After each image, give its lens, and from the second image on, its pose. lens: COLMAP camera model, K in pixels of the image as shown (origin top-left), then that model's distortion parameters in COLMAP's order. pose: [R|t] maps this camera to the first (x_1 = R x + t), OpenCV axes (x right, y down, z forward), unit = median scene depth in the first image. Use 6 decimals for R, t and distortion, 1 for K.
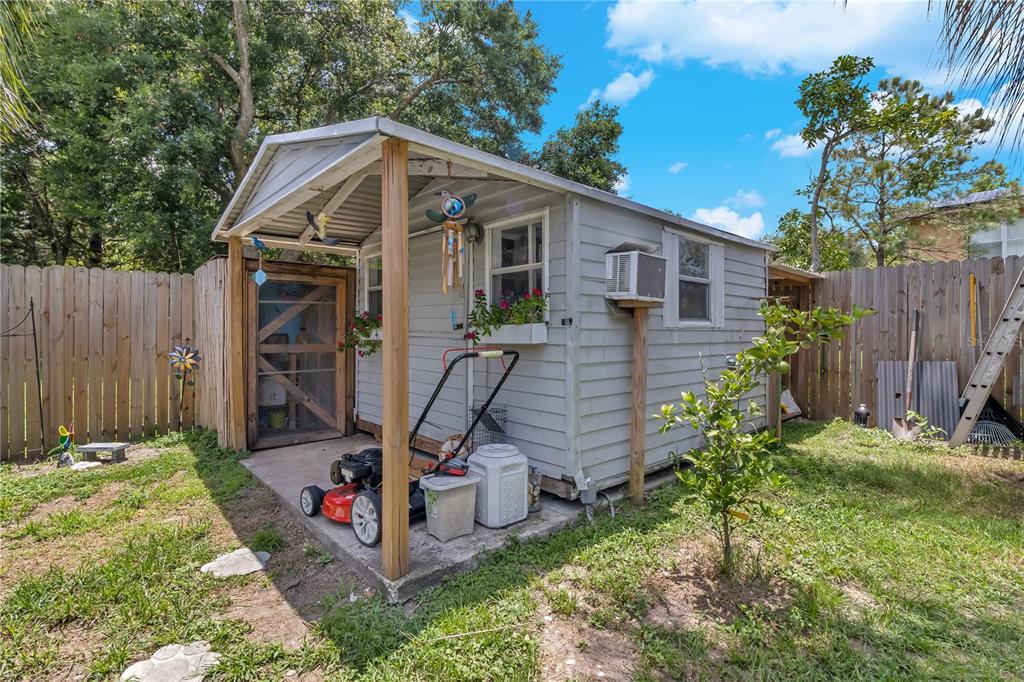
lens RADIAL K [[485.1, 0, 510.6], [0, 485.1, 336.4], [0, 0, 1]] dist [-0.000805, -0.000102]
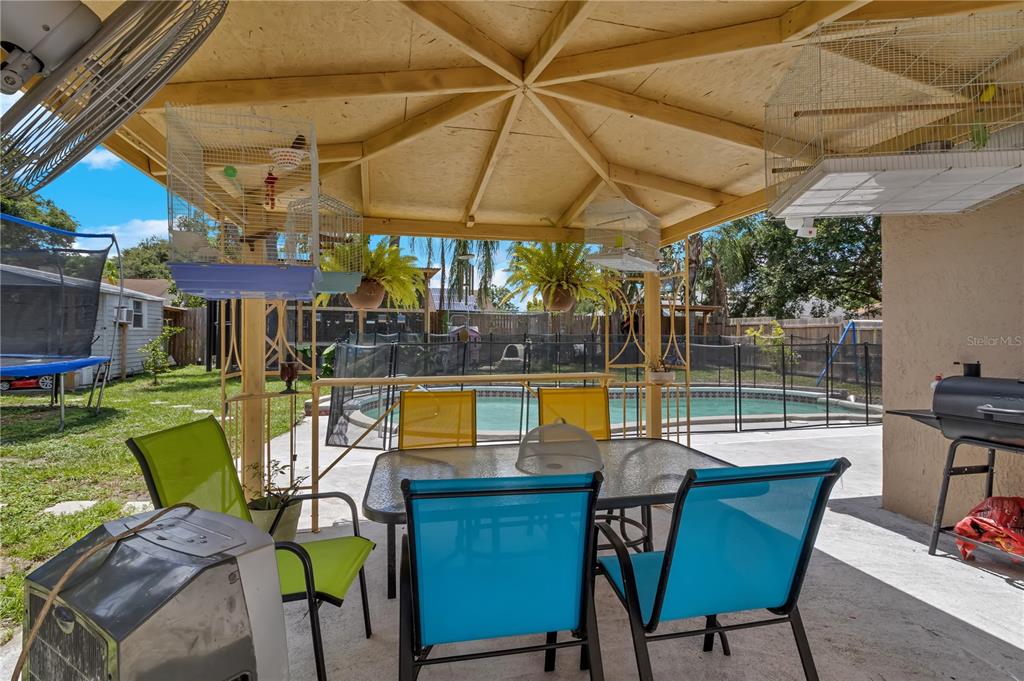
lens RADIAL K [[509.1, 0, 508.4], [0, 509.1, 337.5], [0, 0, 1]] dist [0.002897, 0.000399]
pose [[0.452646, -0.004477, 0.891679, -1.403865], [0.000099, 0.999988, 0.004971, 0.012493], [-0.891691, -0.002161, 0.452640, -2.481723]]
